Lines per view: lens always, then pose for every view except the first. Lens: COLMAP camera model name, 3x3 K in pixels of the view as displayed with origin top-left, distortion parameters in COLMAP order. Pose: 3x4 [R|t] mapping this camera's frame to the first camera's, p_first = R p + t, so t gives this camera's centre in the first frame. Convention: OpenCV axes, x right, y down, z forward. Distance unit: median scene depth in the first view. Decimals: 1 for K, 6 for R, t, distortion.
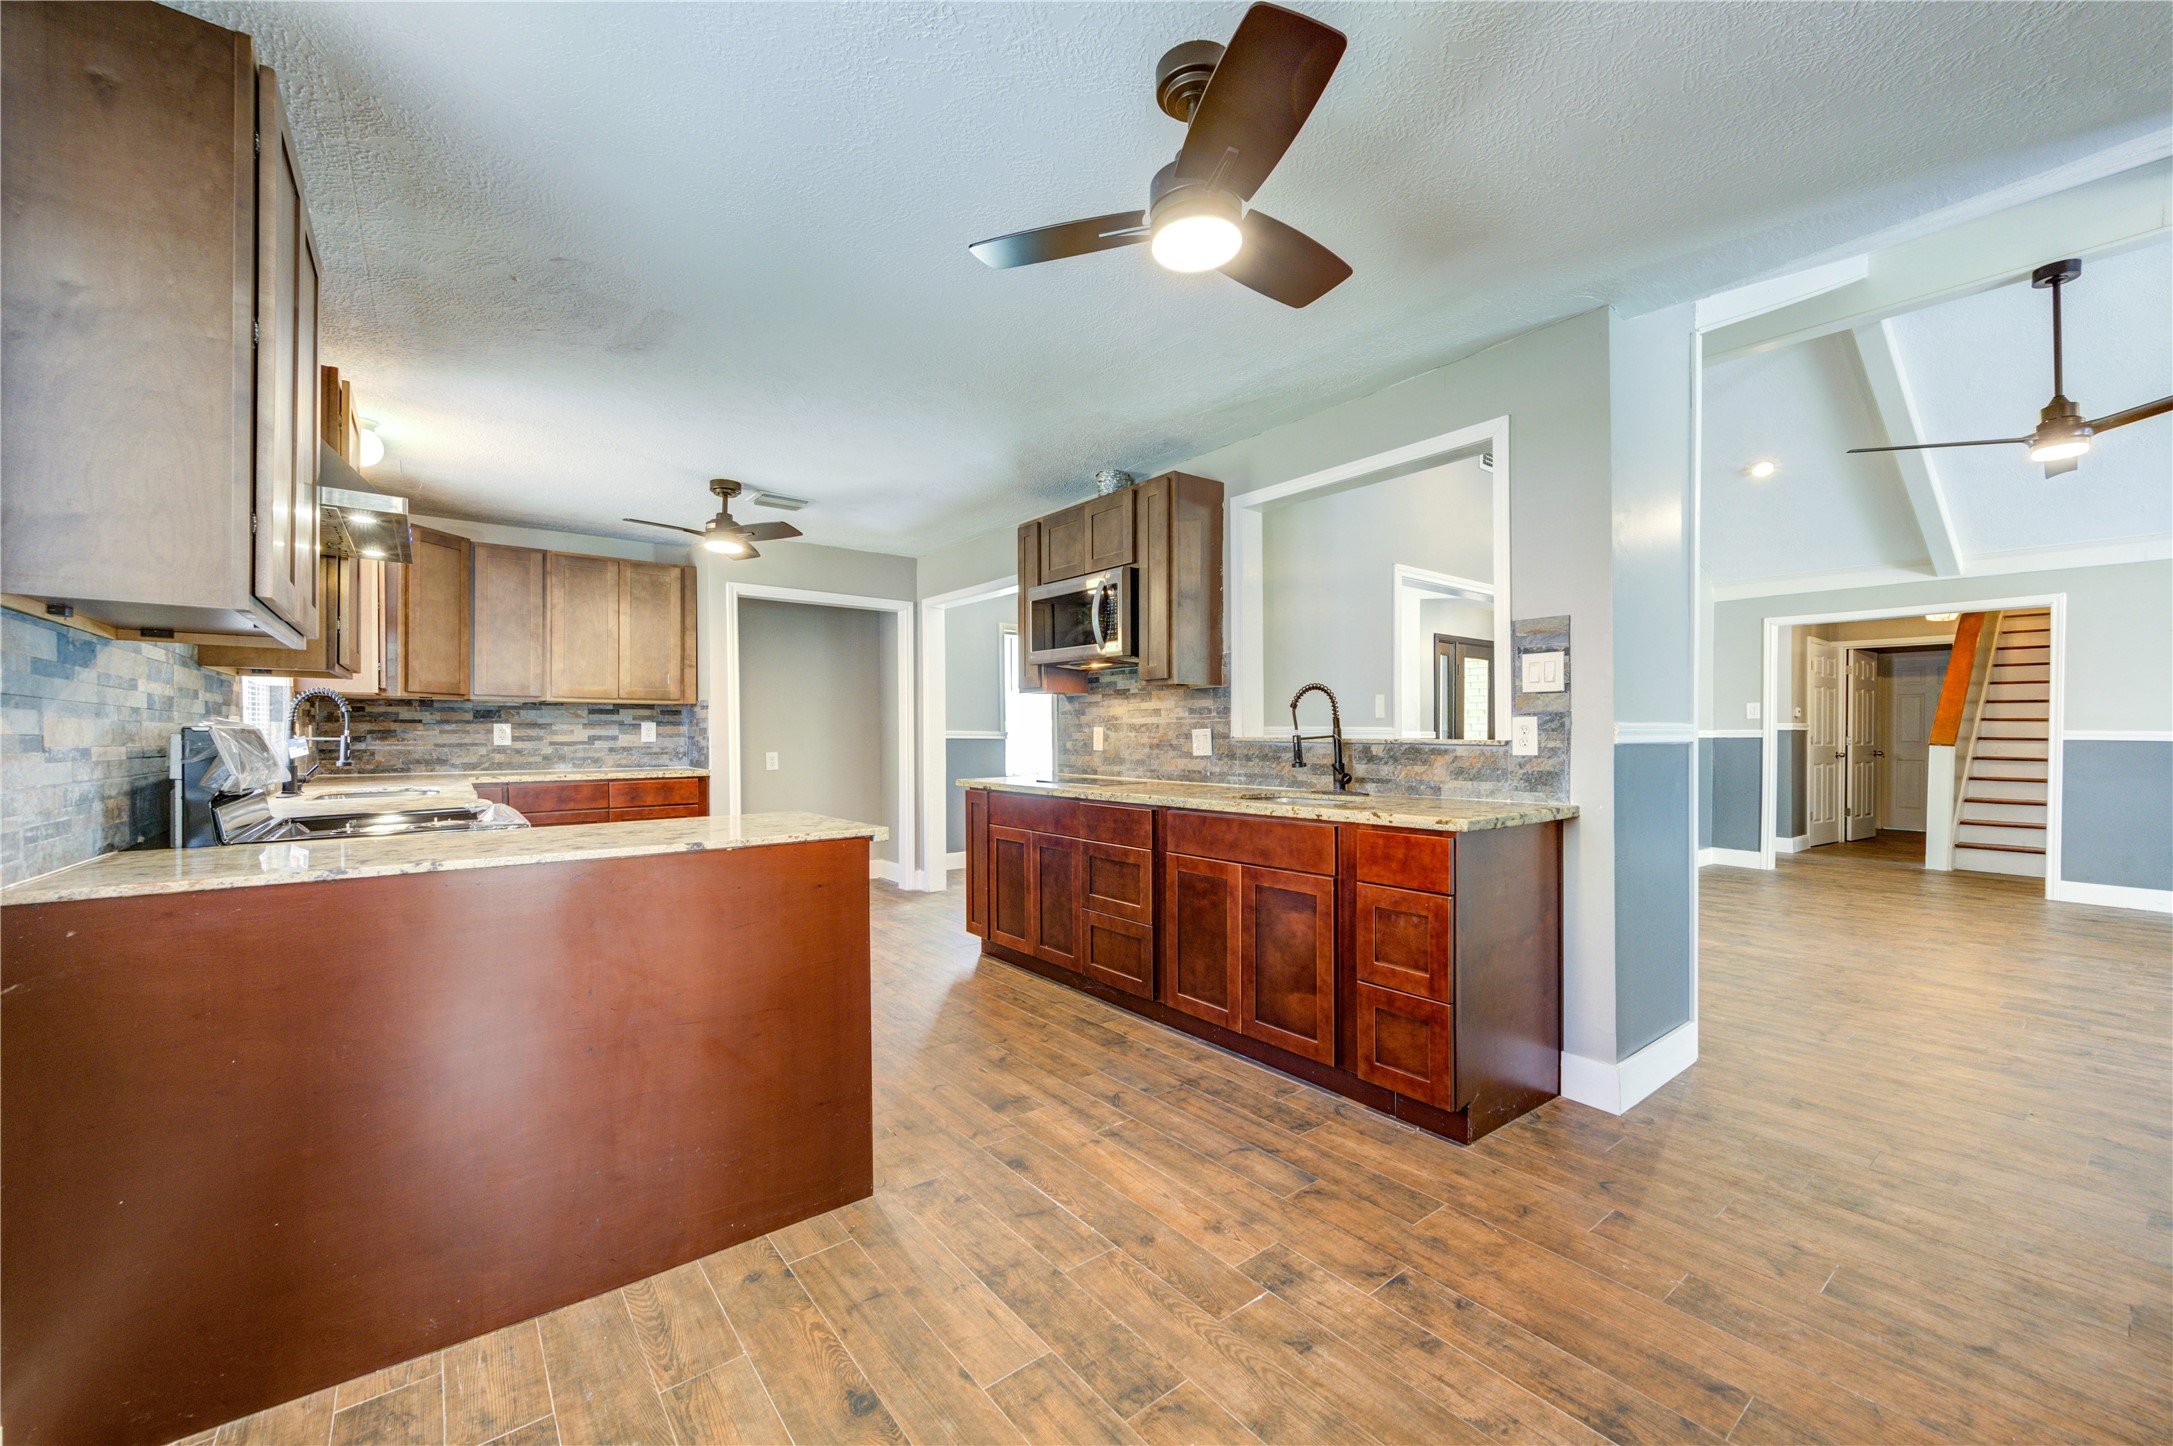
lens RADIAL K [[841.6, 0, 1094.3], [0, 841.6, 731.6], [0, 0, 1]] dist [0.005899, -0.000234]
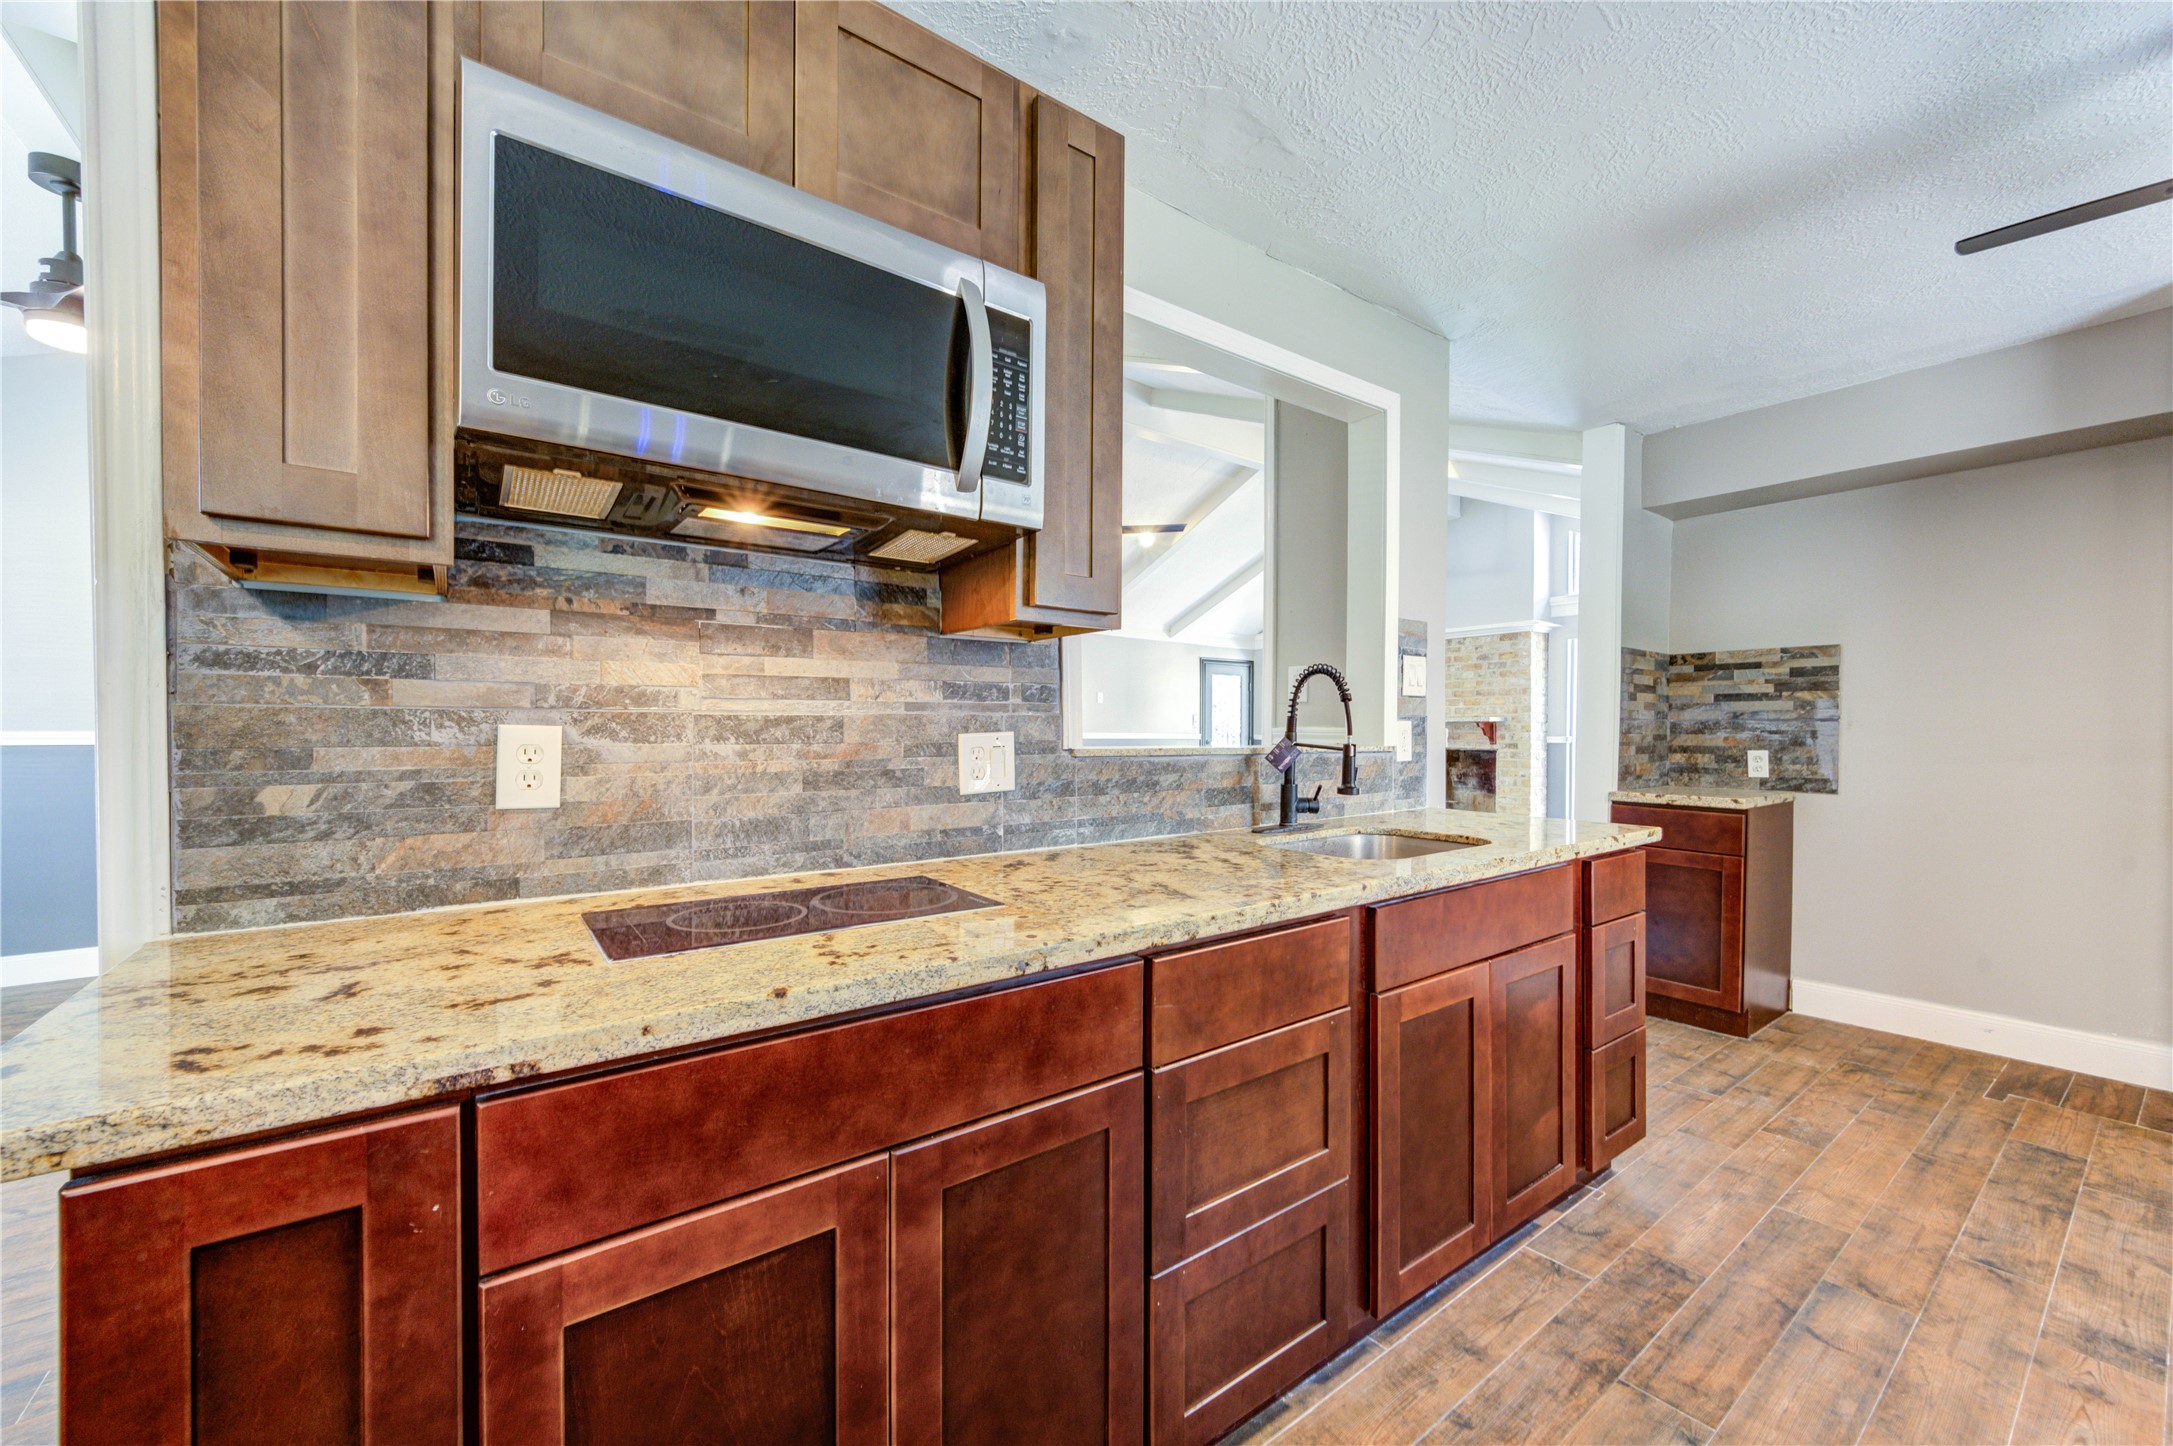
lens RADIAL K [[841.6, 0, 1094.3], [0, 841.6, 731.6], [0, 0, 1]] dist [0.005899, -0.000234]
pose [[0.016719, -0.002232, 0.999858, -0.332433], [-0.002278, 0.999995, 0.002270, -0.005070], [-0.999858, -0.002315, 0.016714, 0.981902]]
